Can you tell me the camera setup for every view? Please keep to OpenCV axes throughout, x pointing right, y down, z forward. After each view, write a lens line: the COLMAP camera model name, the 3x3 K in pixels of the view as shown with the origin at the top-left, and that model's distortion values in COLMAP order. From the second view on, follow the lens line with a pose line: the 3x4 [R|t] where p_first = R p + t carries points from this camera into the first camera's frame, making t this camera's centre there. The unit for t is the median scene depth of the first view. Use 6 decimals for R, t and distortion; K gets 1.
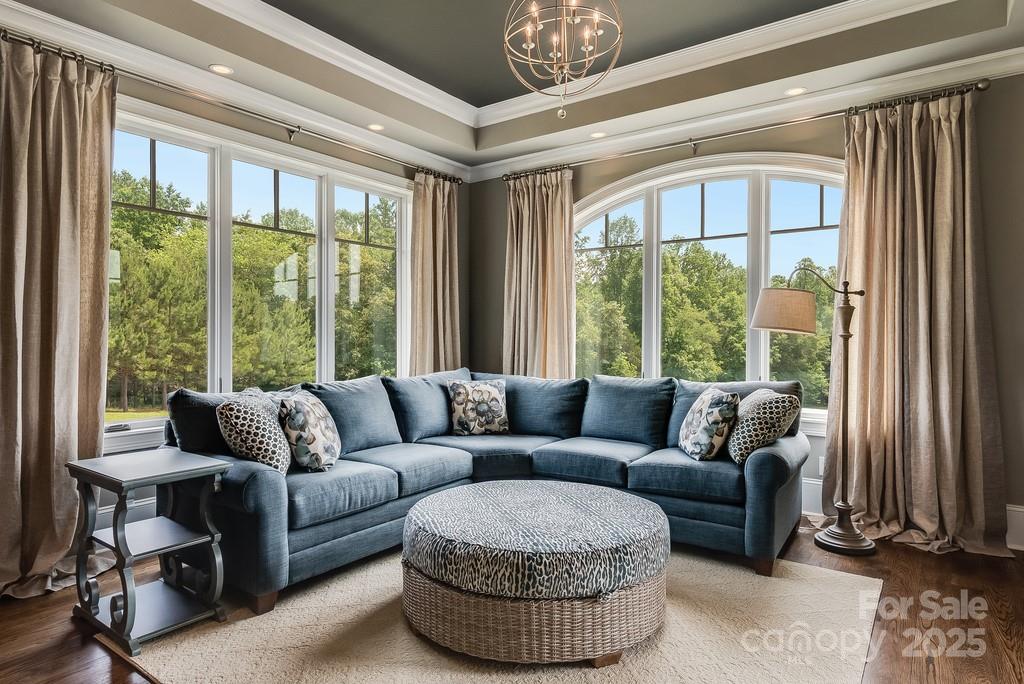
lens RADIAL K [[588.4, 0, 511.5], [0, 588.4, 340.7], [0, 0, 1]] dist [-0.006945, 0.002309]
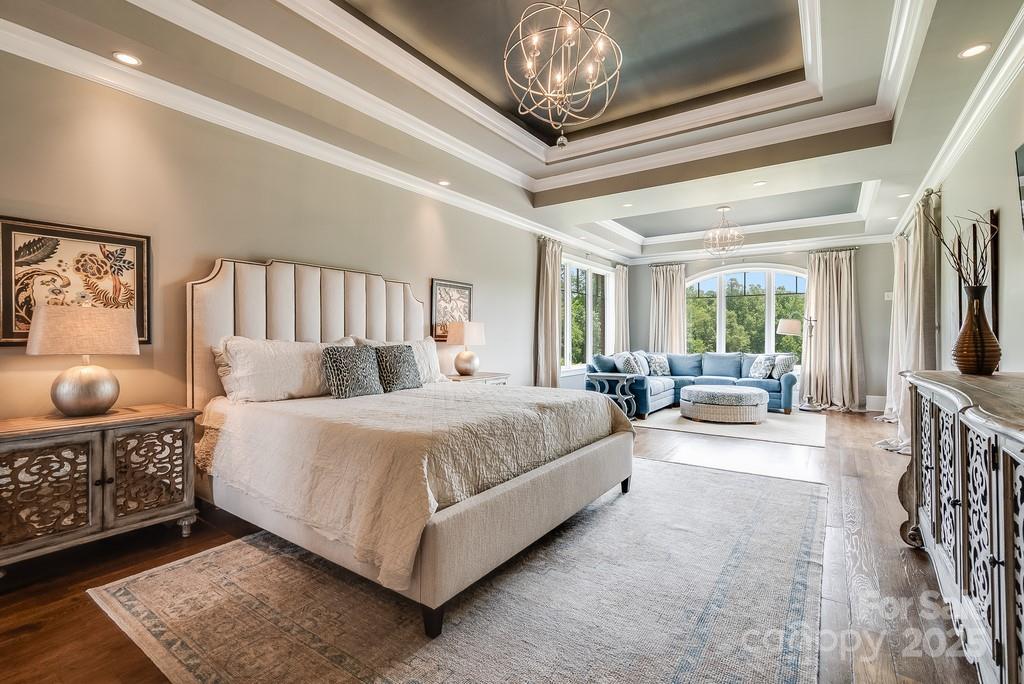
lens RADIAL K [[465.9, 0, 514.6], [0, 465.9, 335.3], [0, 0, 1]] dist [0.000124, -0.000448]
pose [[0.999733, -0.007136, 0.021982, -0.876355], [0.007062, 0.999969, 0.003480, -0.029402], [-0.022007, -0.003324, 0.999752, -1.176384]]
